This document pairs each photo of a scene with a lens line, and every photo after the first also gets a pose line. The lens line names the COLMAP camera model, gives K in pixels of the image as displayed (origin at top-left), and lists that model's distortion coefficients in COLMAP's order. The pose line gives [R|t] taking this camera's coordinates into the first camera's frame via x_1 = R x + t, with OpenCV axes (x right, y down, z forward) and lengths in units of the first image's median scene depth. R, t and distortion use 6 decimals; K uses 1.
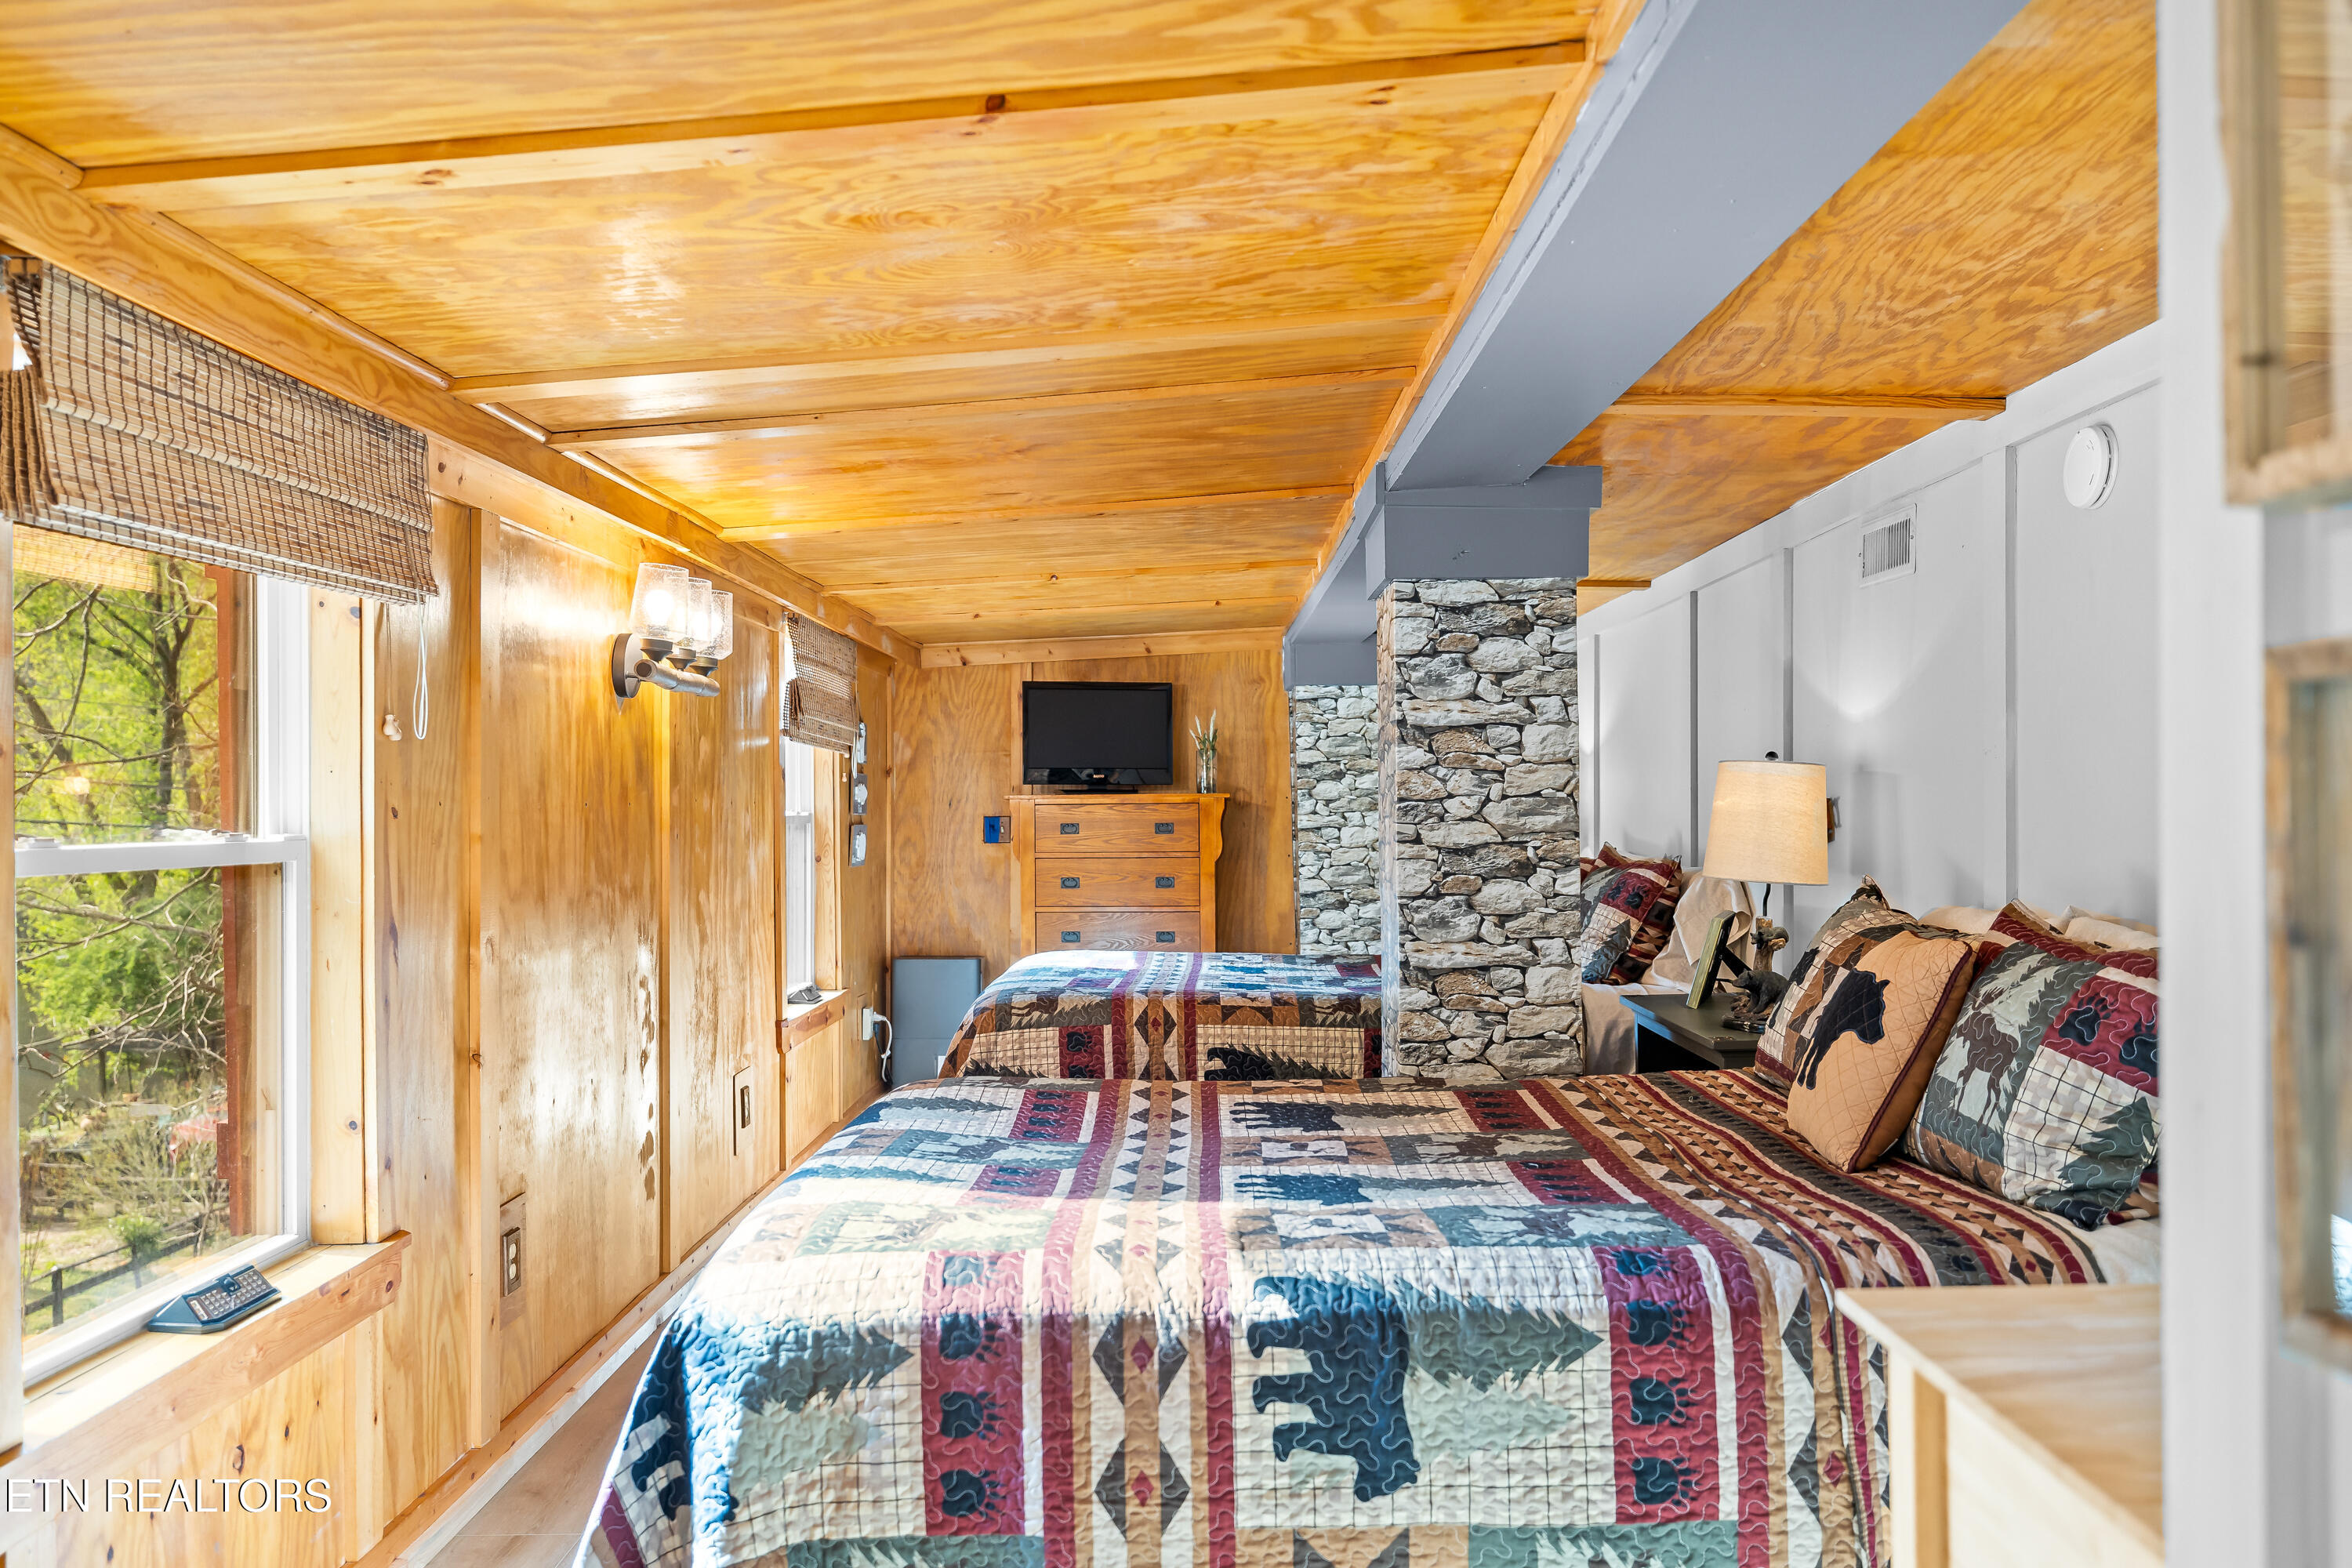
lens RADIAL K [[1819.0, 0, 1172.3], [0, 1819.0, 784.0], [0, 0, 1]] dist [0.004157, -0.002420]
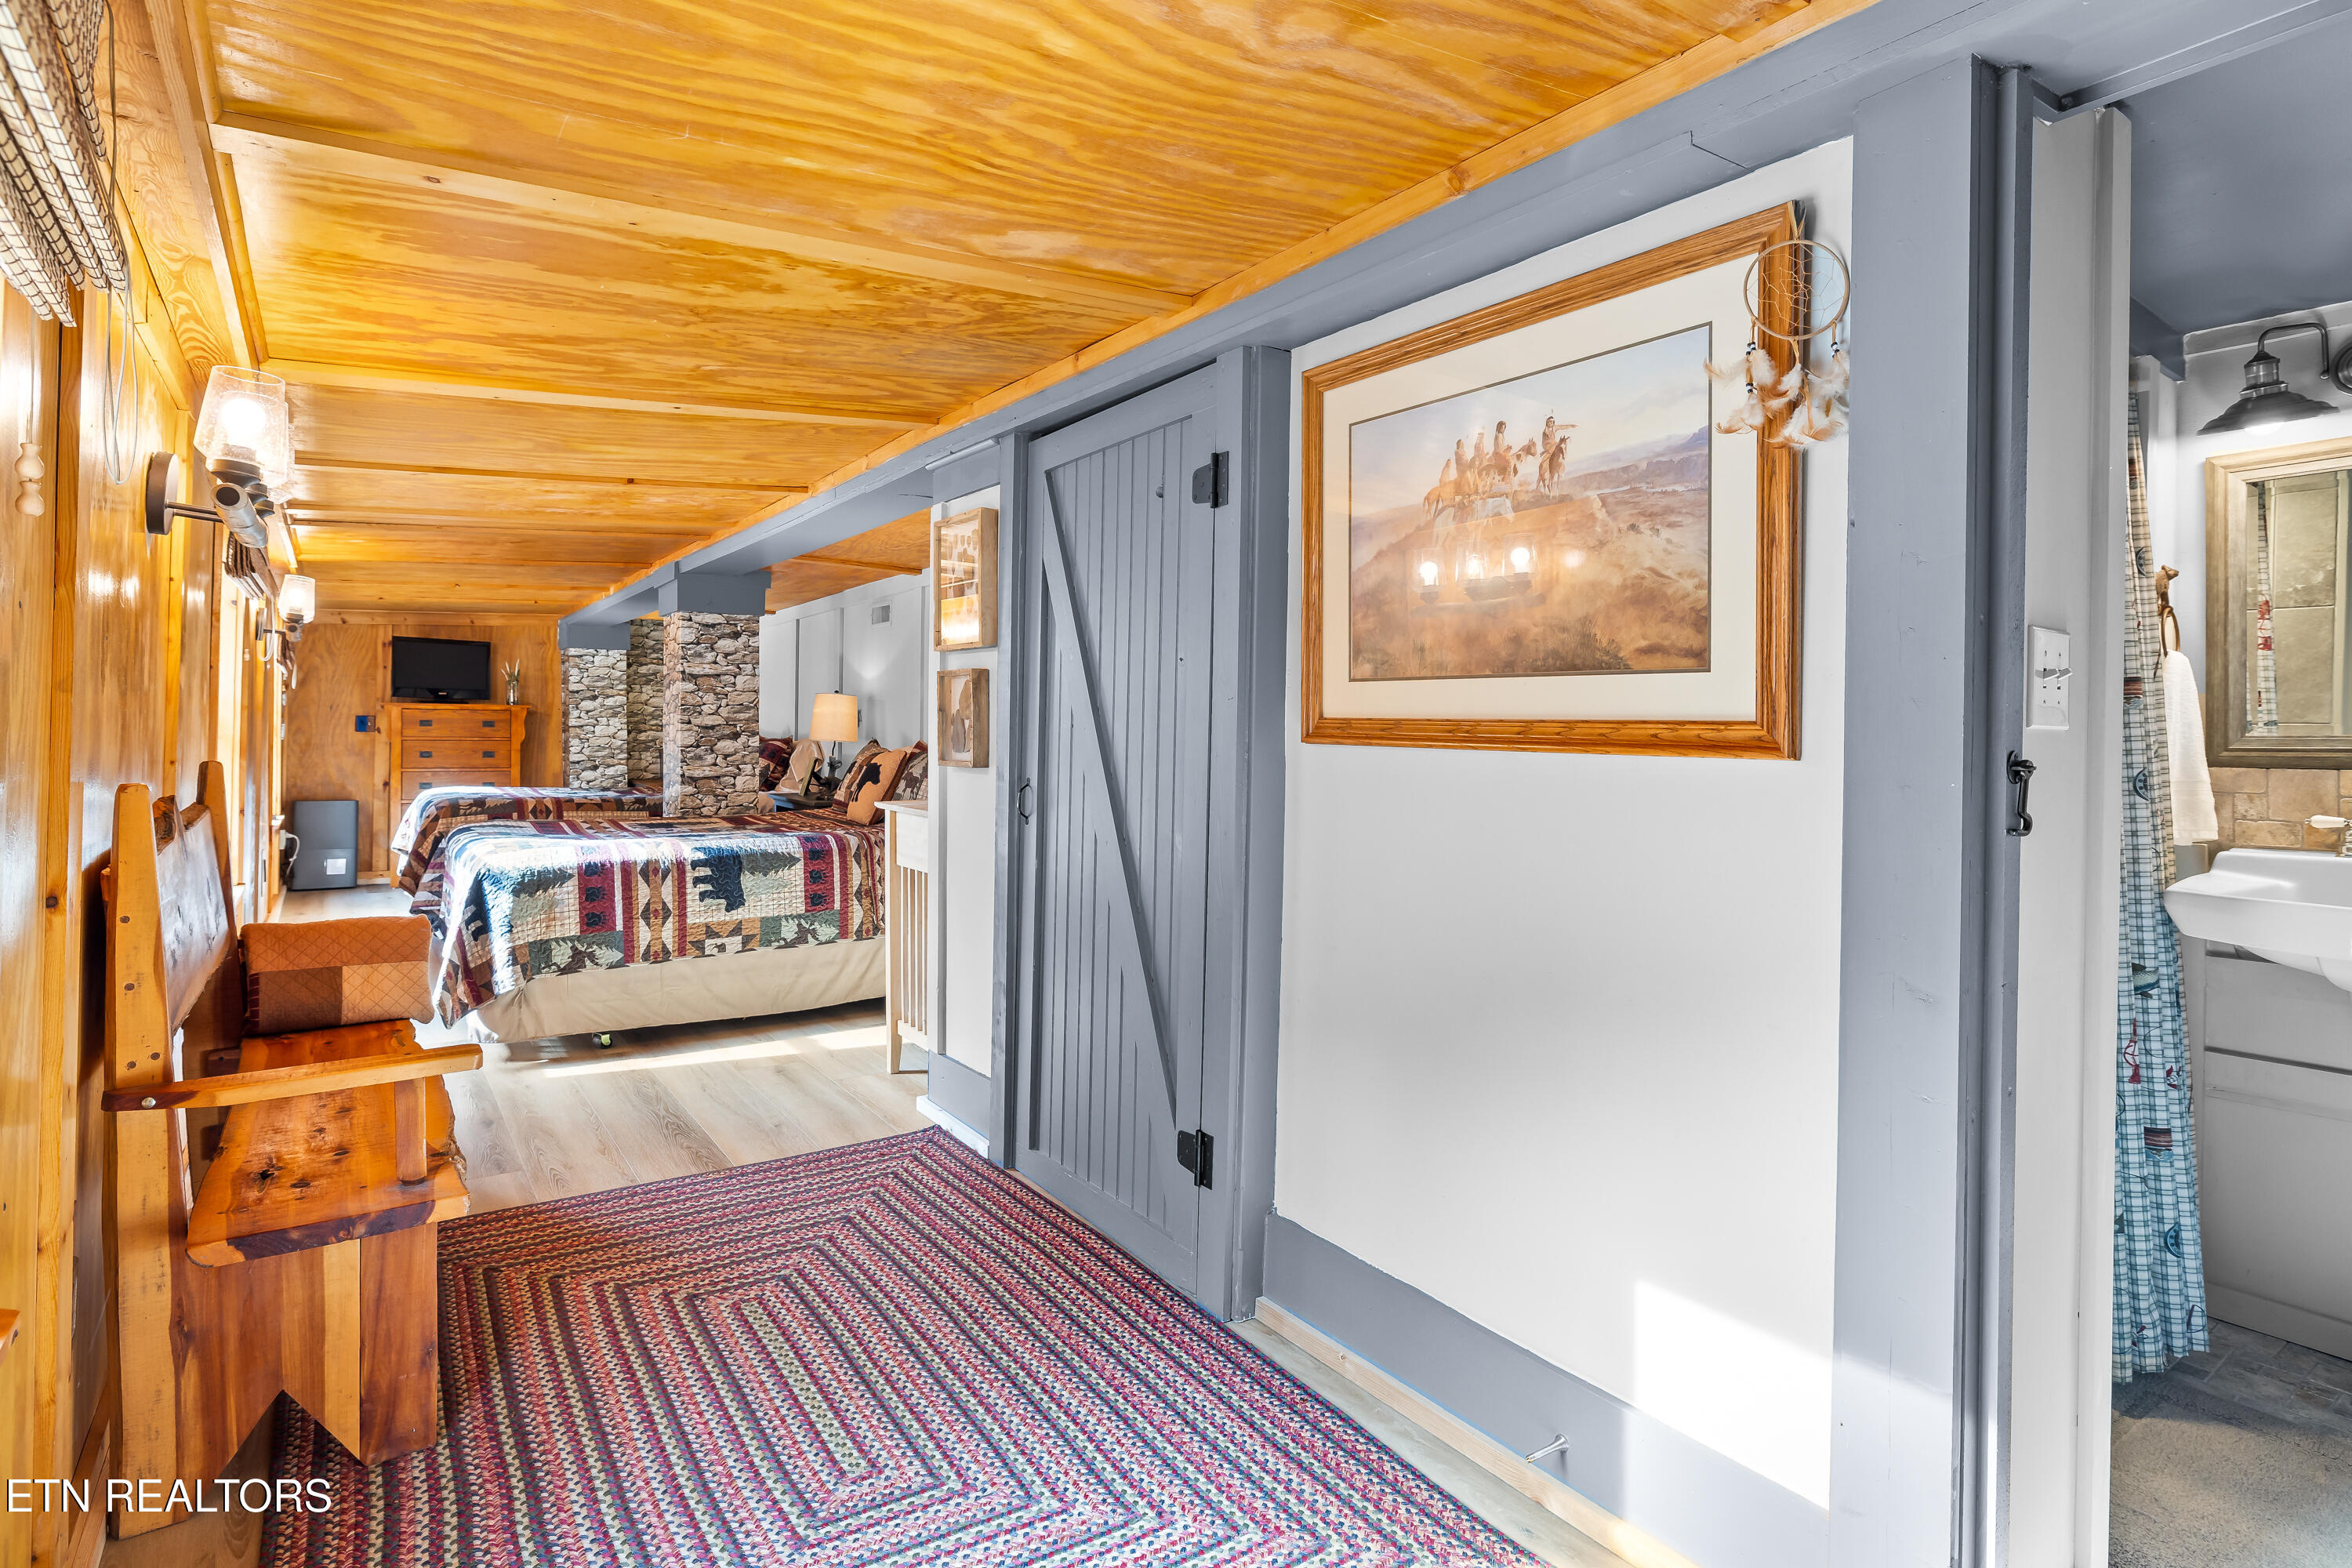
lens RADIAL K [[1225.9, 0, 1171.9], [0, 1225.9, 777.7], [0, 0, 1]] dist [-0.000679, -0.000037]
pose [[0.816130, -0.004448, 0.577851, -0.276319], [-0.022759, 0.998947, 0.039833, 0.024996], [-0.577419, -0.045660, 0.815170, -0.666684]]
